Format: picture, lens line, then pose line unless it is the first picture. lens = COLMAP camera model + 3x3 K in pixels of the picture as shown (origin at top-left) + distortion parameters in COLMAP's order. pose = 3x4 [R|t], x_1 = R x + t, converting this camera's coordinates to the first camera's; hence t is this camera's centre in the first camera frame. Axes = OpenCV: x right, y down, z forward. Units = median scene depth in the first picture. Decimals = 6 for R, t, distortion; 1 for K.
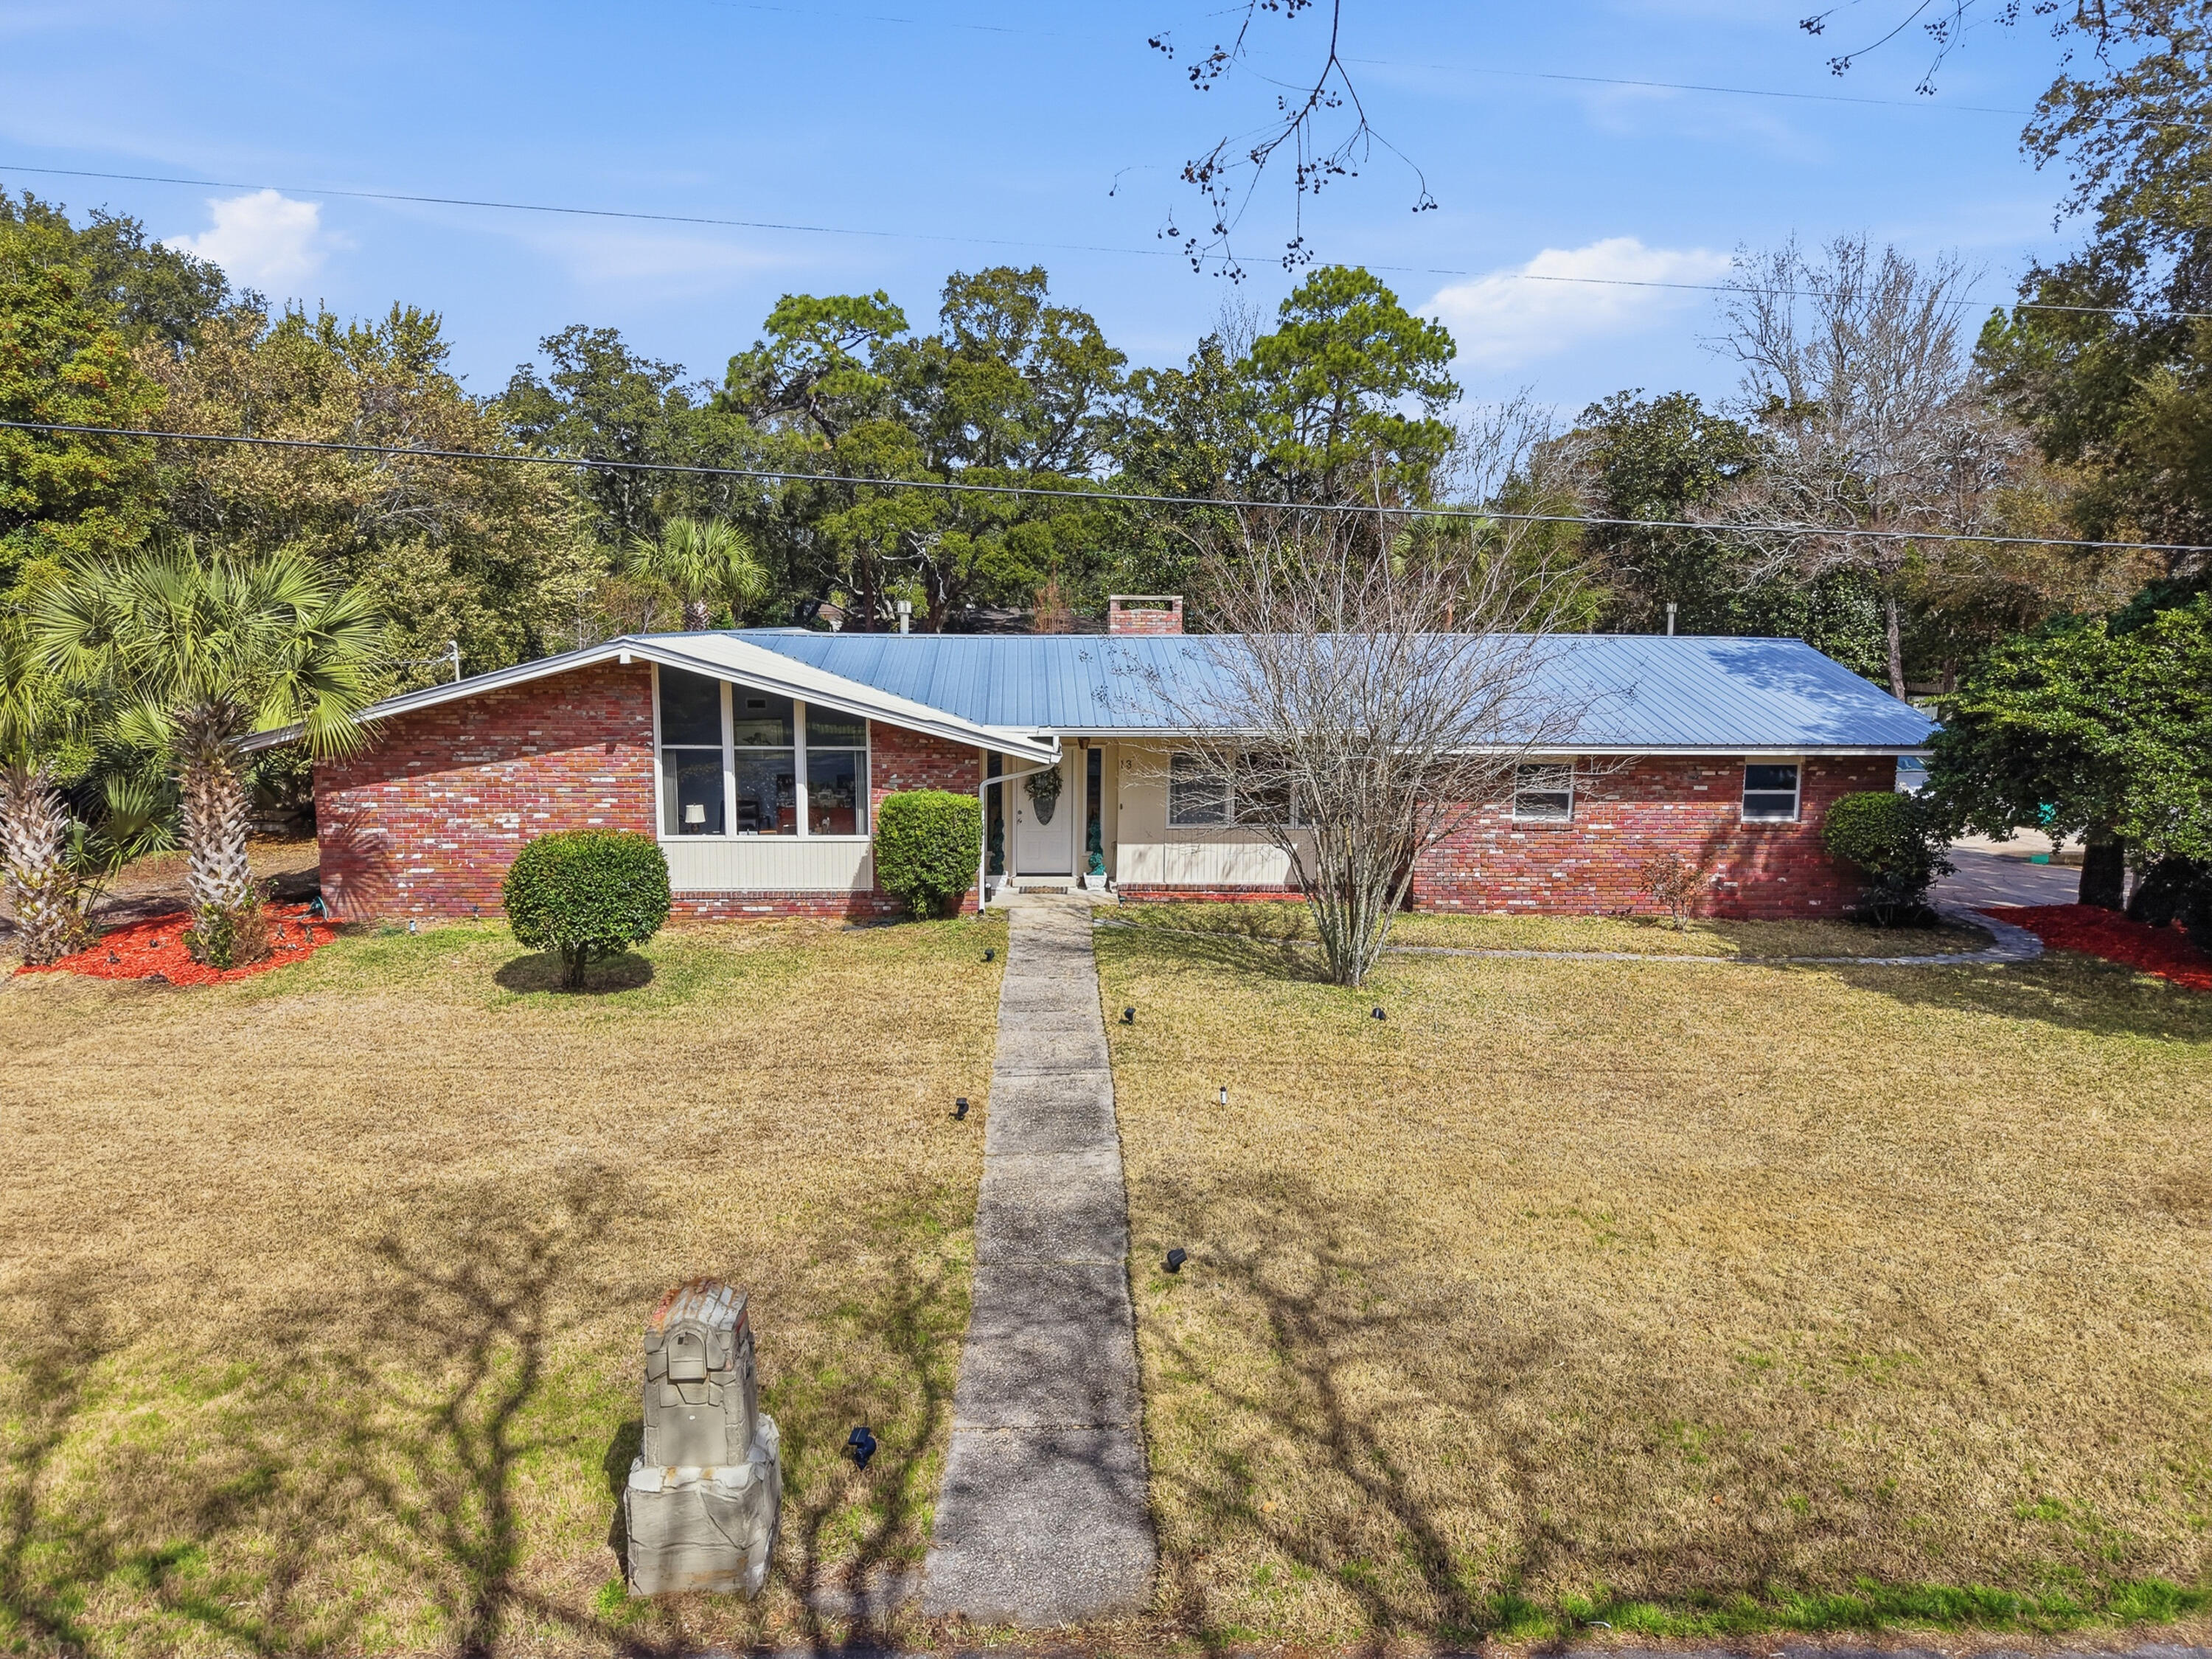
lens RADIAL K [[1480.3, 0, 1106.1], [0, 1480.3, 799.8], [0, 0, 1]] dist [0.032907, -0.059316]
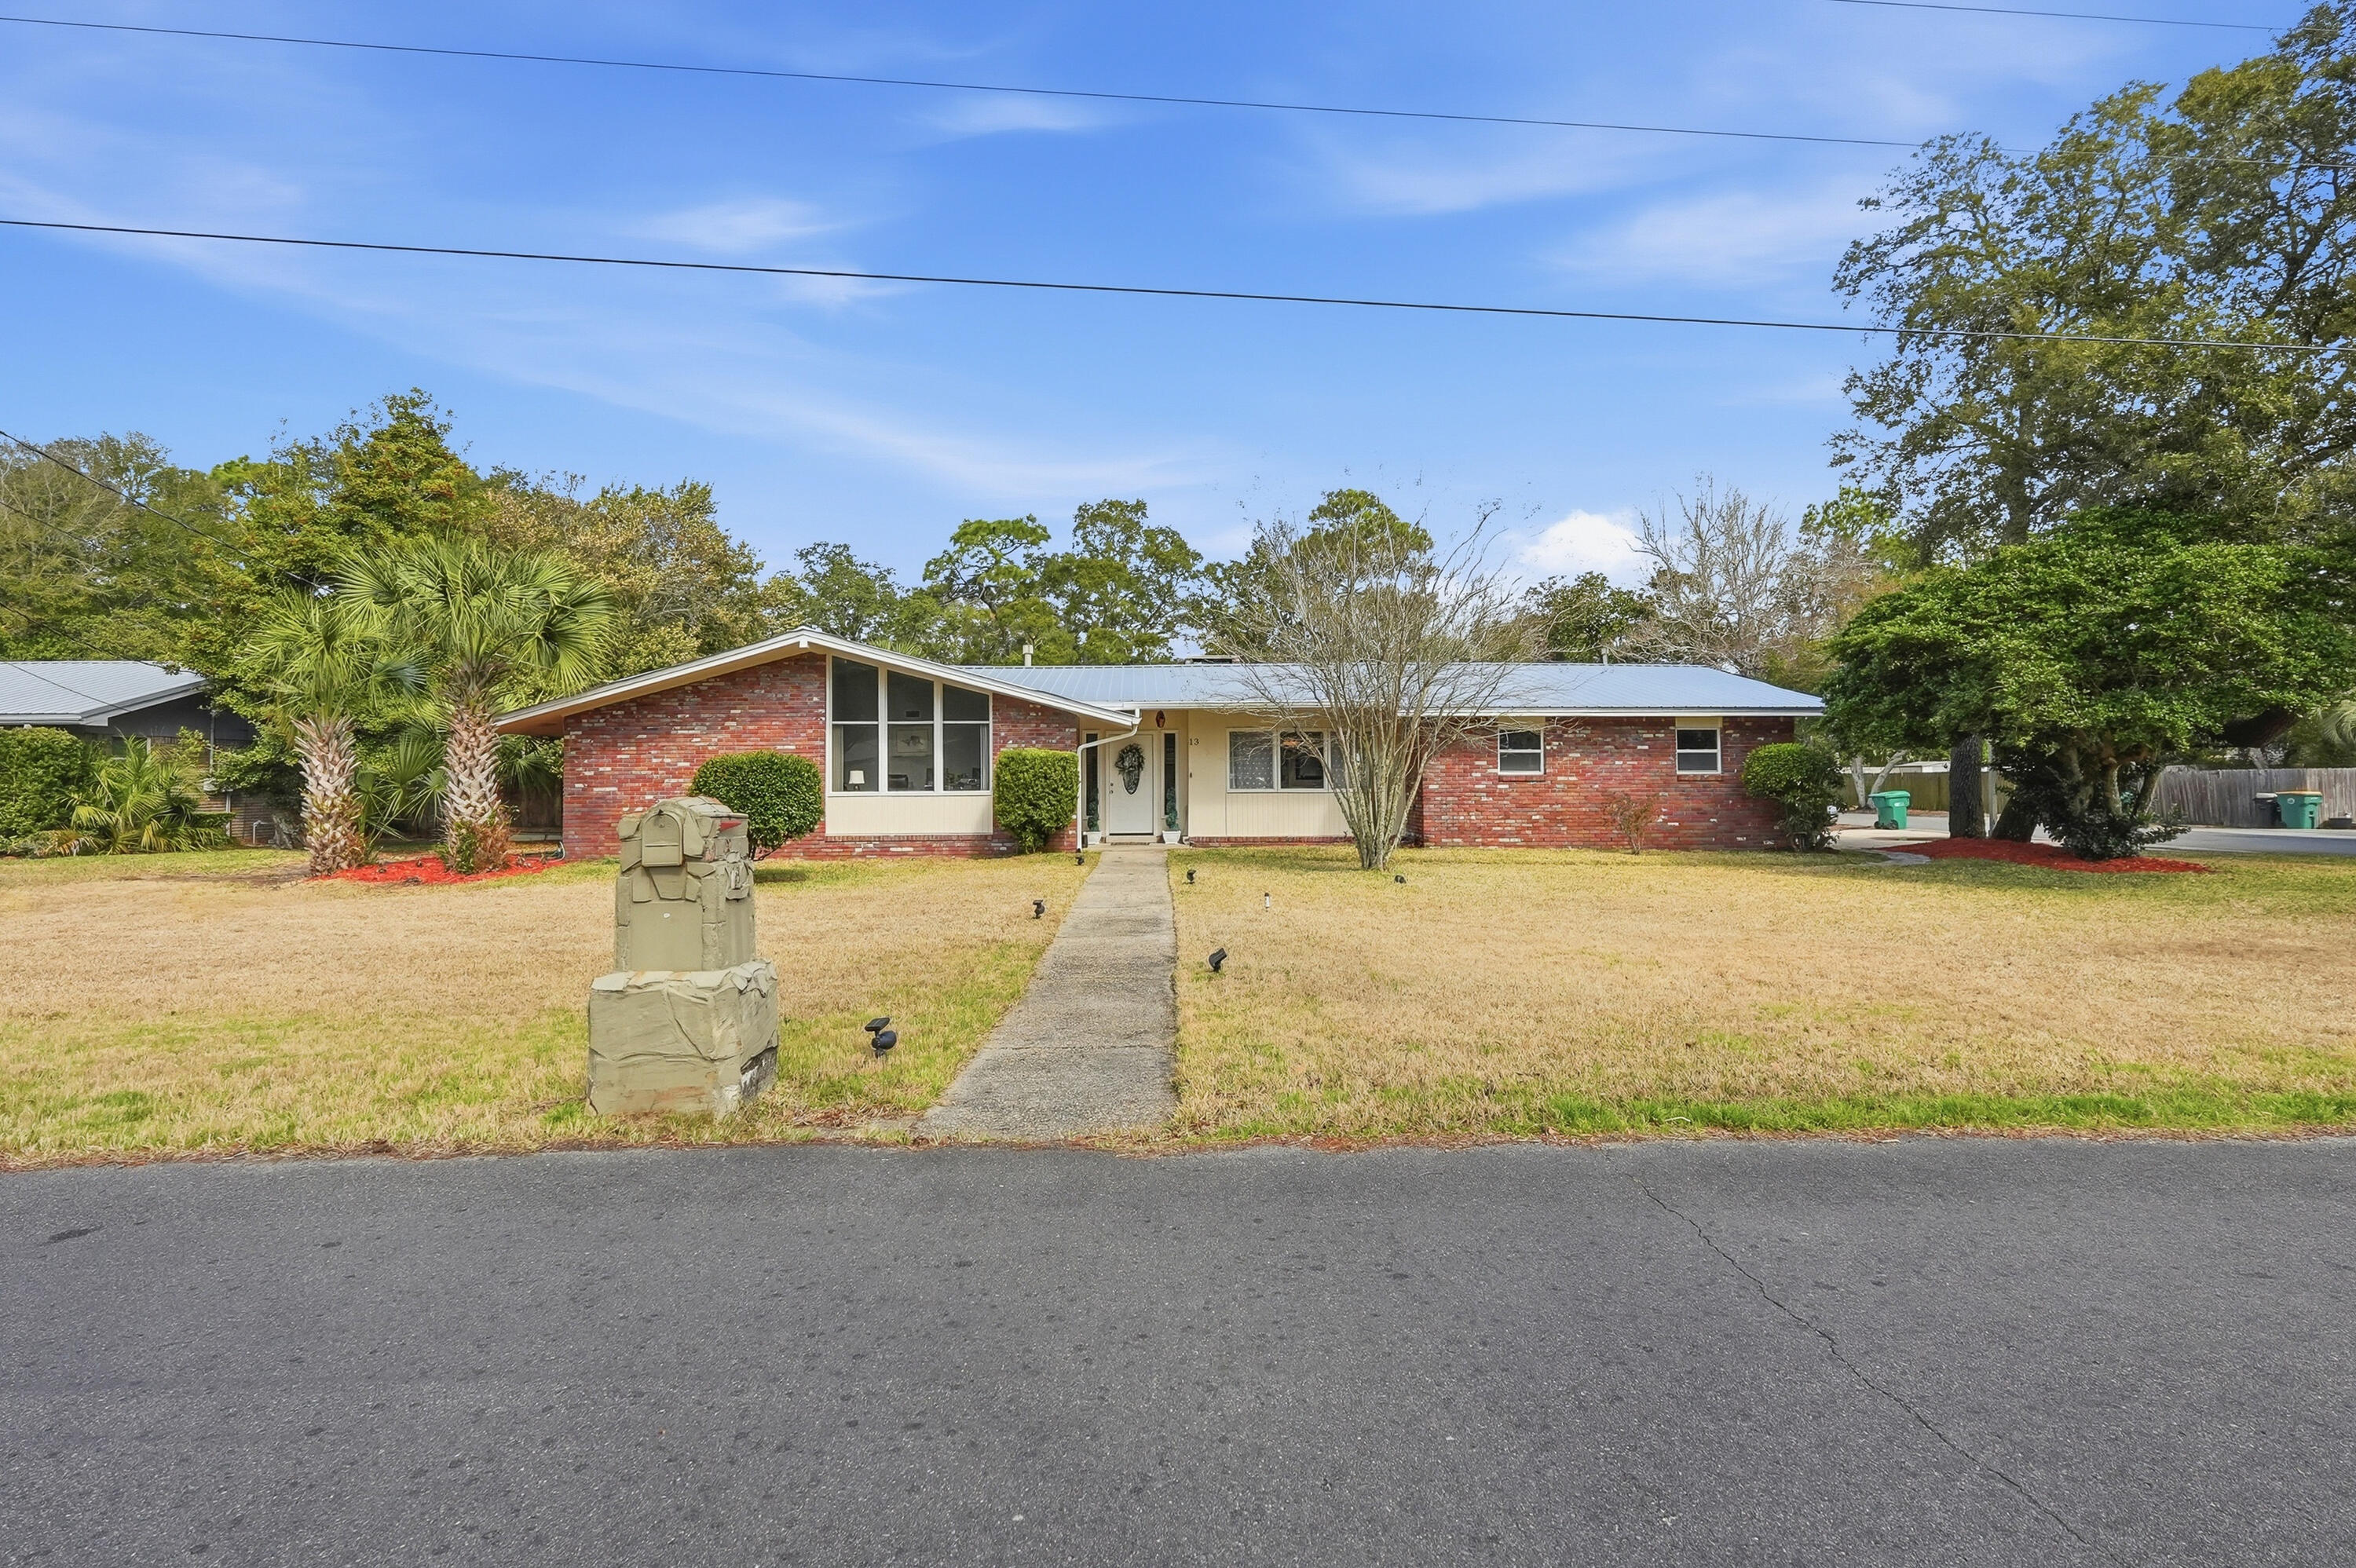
lens RADIAL K [[1055.4, 0, 1182.6], [0, 1055.4, 716.3], [0, 0, 1]] dist [-0.013192, 0.000272]
pose [[0.999840, -0.013737, -0.011420, 0.015196], [0.011501, 0.984162, -0.176898, 0.121980], [0.013670, 0.176738, 0.984163, 0.100239]]
